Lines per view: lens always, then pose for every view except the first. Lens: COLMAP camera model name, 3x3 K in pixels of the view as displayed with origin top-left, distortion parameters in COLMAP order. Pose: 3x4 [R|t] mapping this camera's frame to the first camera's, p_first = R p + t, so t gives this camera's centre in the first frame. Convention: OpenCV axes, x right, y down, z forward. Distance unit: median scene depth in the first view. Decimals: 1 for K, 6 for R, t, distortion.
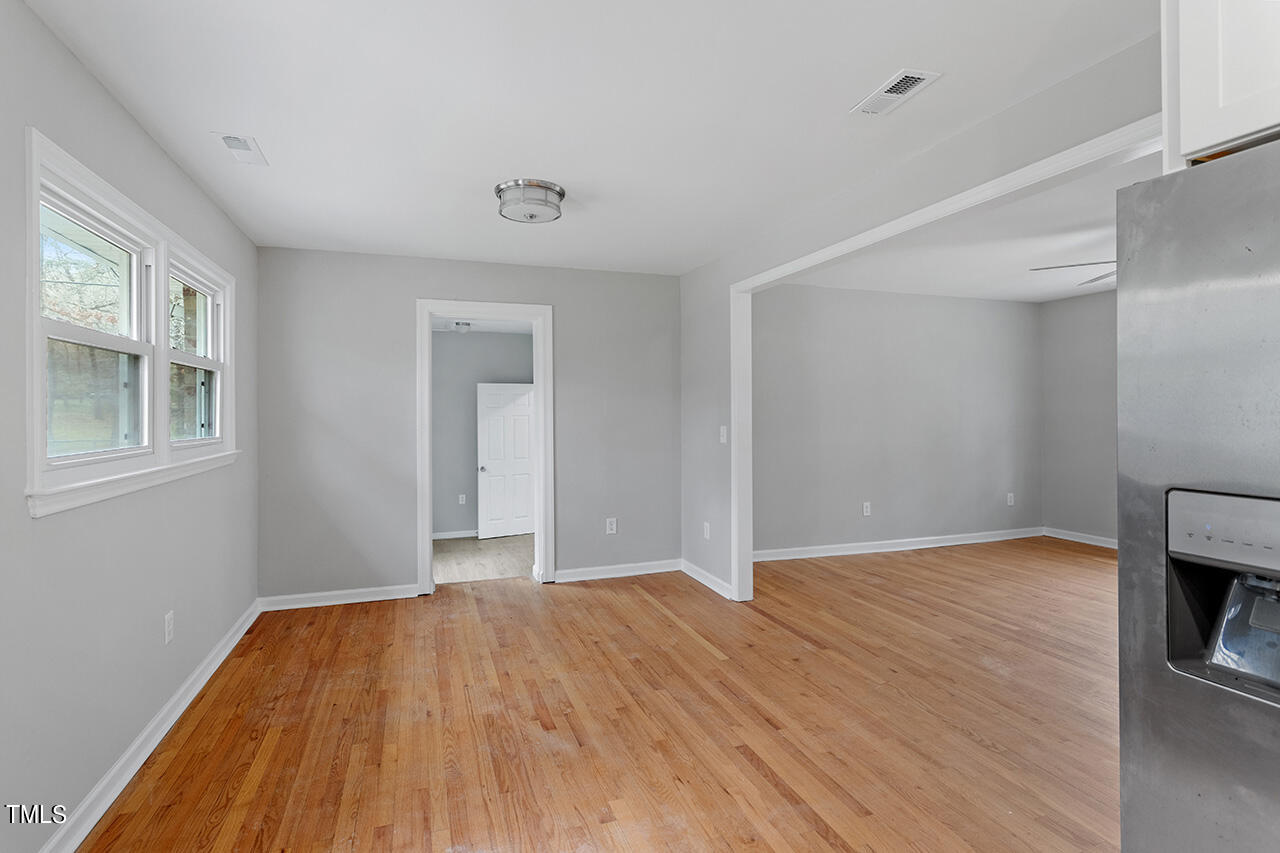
lens RADIAL K [[612.8, 0, 629.9], [0, 612.8, 413.4], [0, 0, 1]] dist [-0.003467, 0.004327]
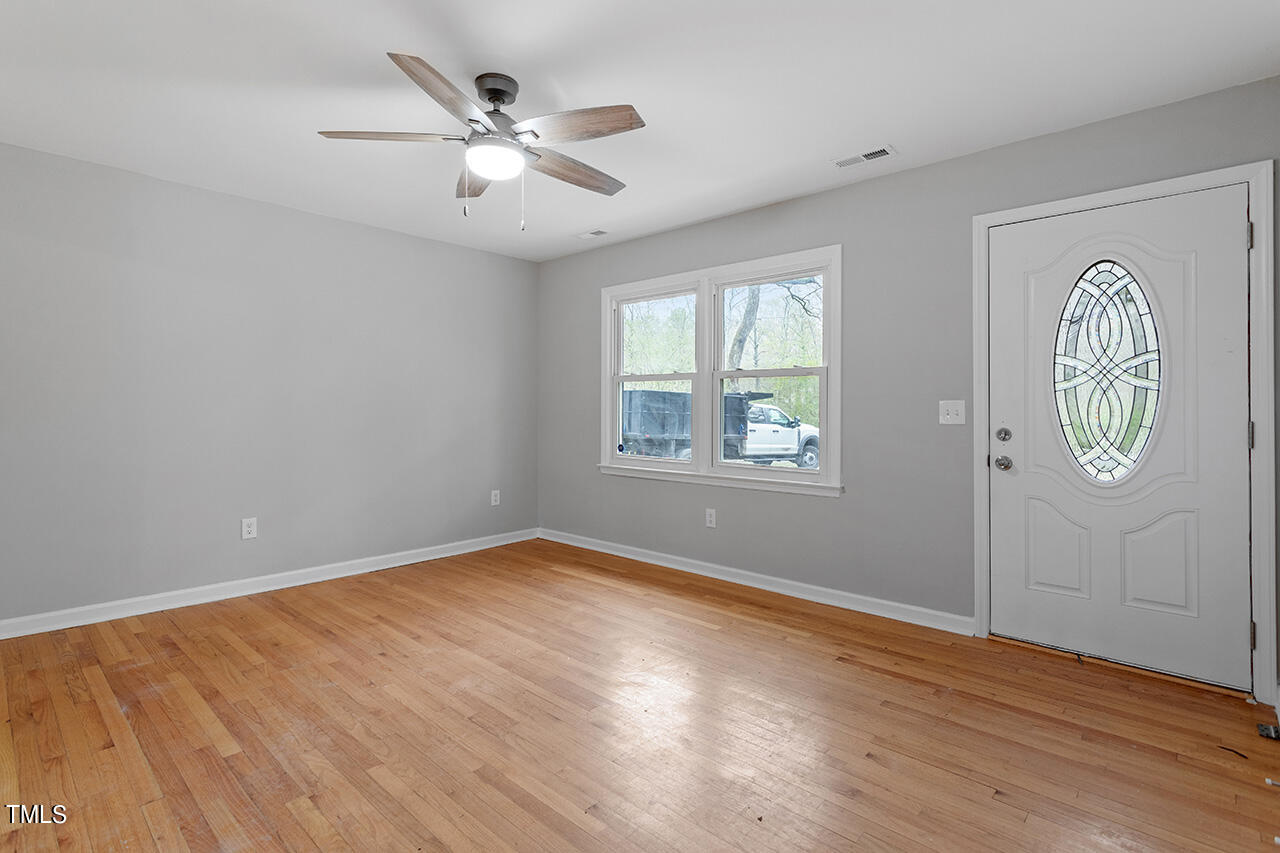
lens RADIAL K [[612.8, 0, 635.8], [0, 612.8, 402.3], [0, 0, 1]] dist [-0.003467, 0.004327]
pose [[0.881805, 0.009156, 0.471525, 0.847958], [-0.003717, 0.999915, -0.012465, 0.049209], [-0.471599, 0.009239, 0.881765, 0.411839]]
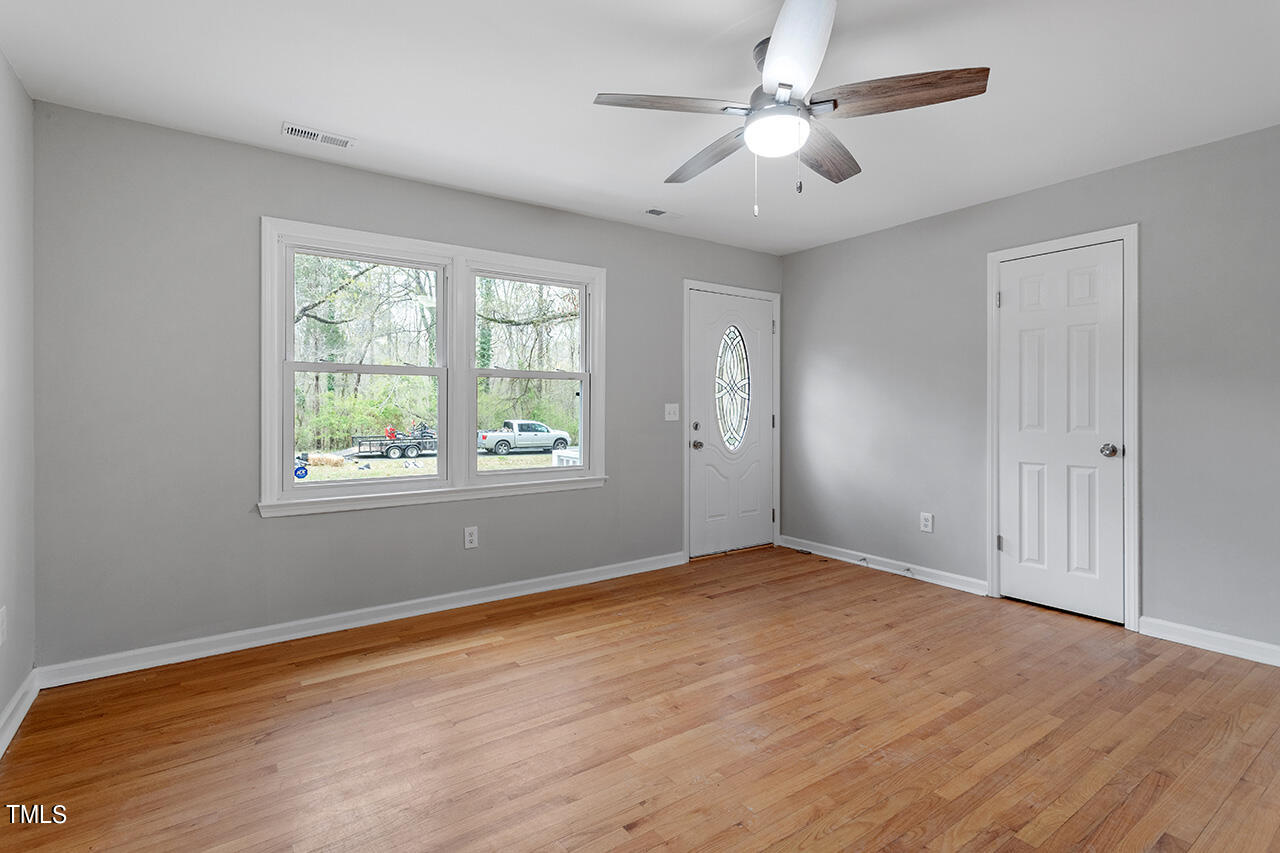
lens RADIAL K [[612.8, 0, 632.2], [0, 612.8, 410.1], [0, 0, 1]] dist [-0.003467, 0.004327]
pose [[-0.271993, 0.001449, 0.962298, 0.407320], [0.005545, 0.999985, 0.000062, 0.045477], [-0.962283, 0.005353, -0.271997, 1.591063]]
